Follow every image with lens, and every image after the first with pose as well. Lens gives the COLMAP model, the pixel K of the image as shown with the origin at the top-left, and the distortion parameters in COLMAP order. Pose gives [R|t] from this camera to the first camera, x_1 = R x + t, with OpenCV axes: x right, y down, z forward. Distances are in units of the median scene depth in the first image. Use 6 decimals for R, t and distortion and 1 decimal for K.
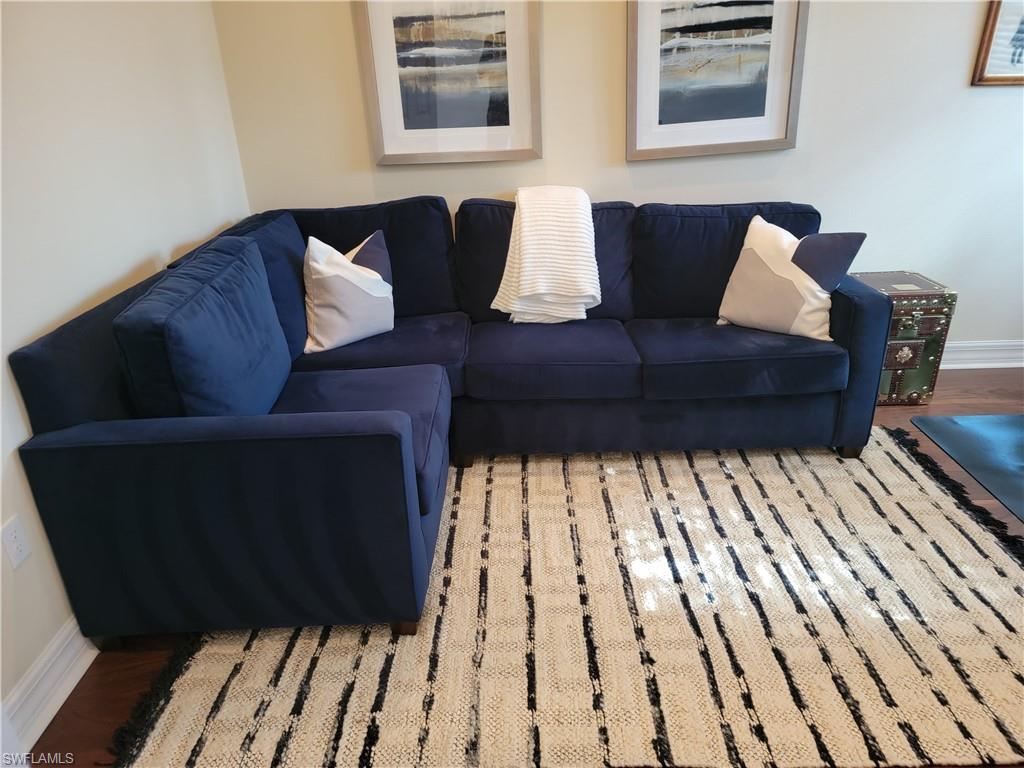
lens RADIAL K [[702.6, 0, 513.5], [0, 702.6, 403.9], [0, 0, 1]] dist [0.069109, -0.060647]
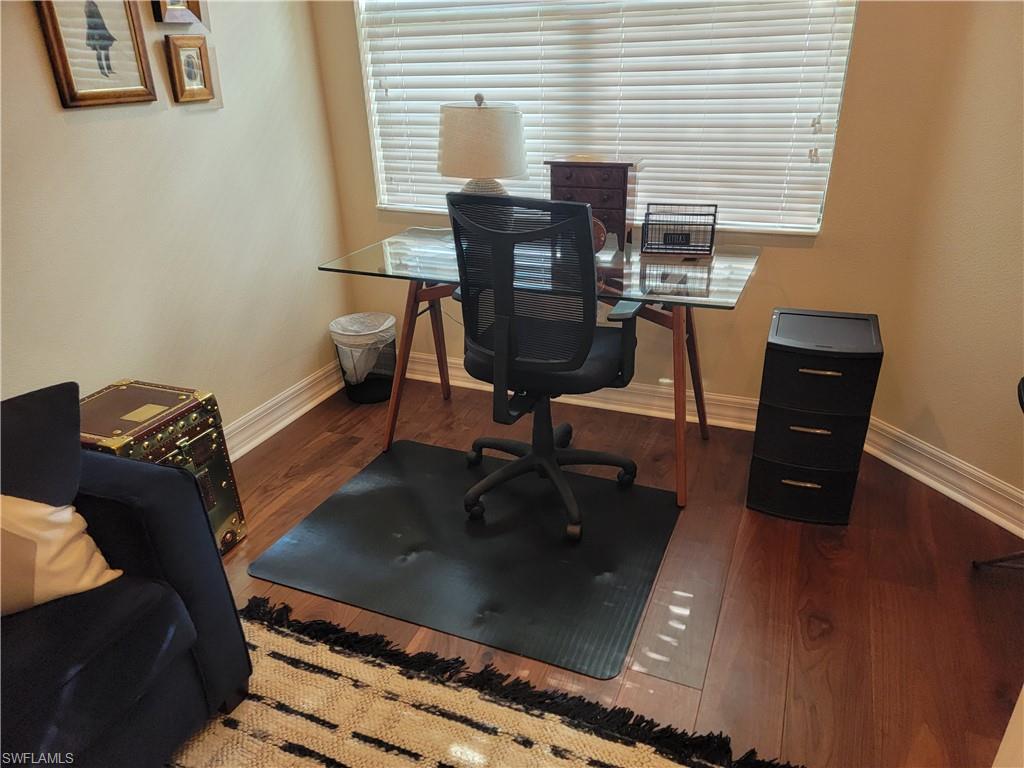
lens RADIAL K [[702.6, 0, 513.5], [0, 702.6, 403.9], [0, 0, 1]] dist [0.069109, -0.060647]
pose [[0.391419, -0.394458, 0.831381, 0.155381], [0.415420, 0.881909, 0.222849, -0.191637], [-0.821107, 0.258145, 0.509062, 0.423033]]
